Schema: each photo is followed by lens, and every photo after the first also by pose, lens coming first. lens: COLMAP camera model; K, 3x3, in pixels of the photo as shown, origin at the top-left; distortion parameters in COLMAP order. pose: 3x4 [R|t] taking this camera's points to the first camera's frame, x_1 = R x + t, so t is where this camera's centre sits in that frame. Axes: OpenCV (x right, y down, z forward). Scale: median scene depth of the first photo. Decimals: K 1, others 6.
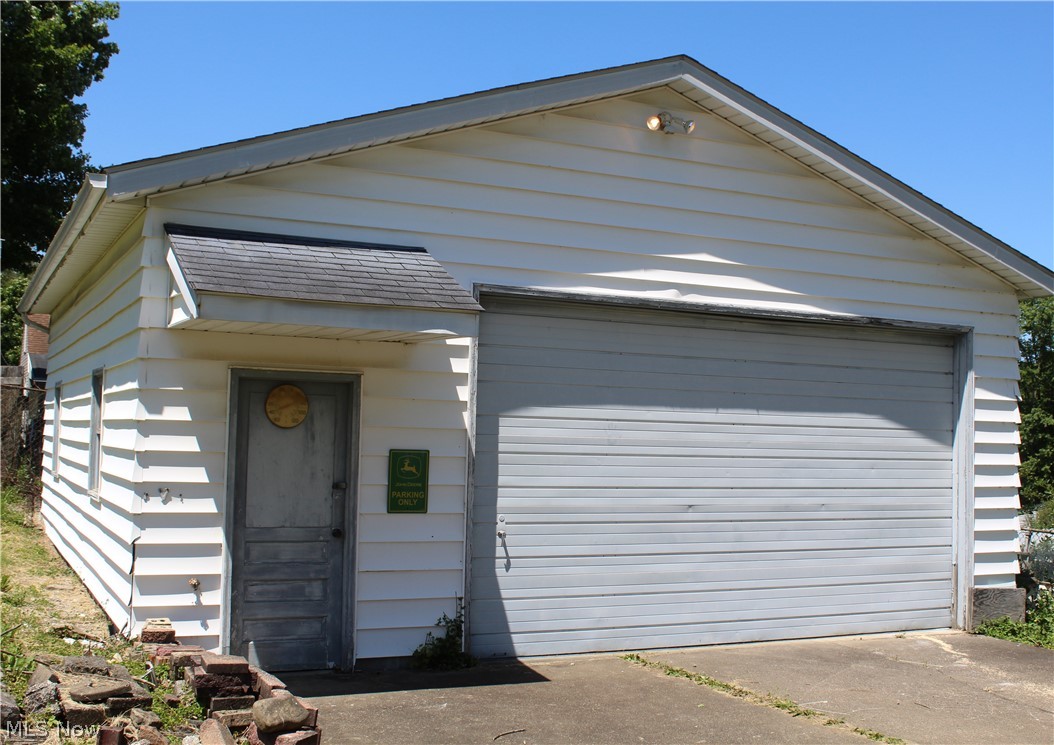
lens RADIAL K [[1213.8, 0, 527.0], [0, 1213.8, 372.5], [0, 0, 1]] dist [-0.102318, 0.019703]
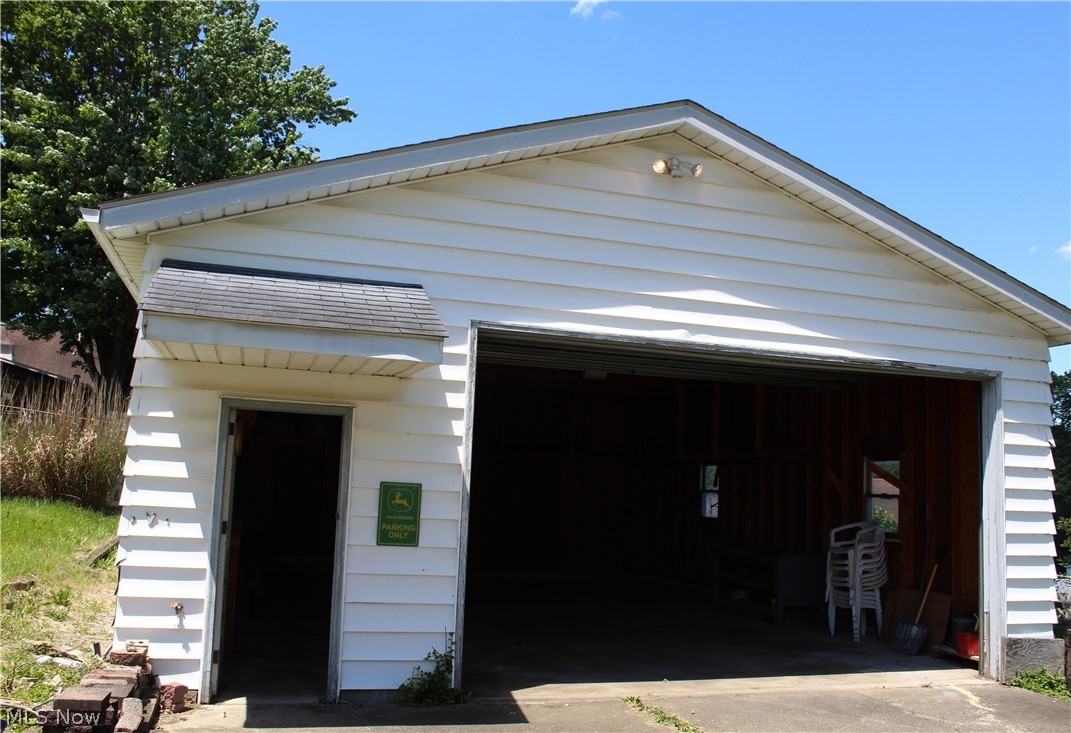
lens RADIAL K [[954.4, 0, 536.0], [0, 954.4, 360.4], [0, 0, 1]] dist [-0.154945, 0.118046]
pose [[0.988819, -0.001894, -0.149109, 0.132811], [-0.010747, 0.996414, -0.083927, 0.027566], [0.148734, 0.084592, 0.985253, 0.231809]]
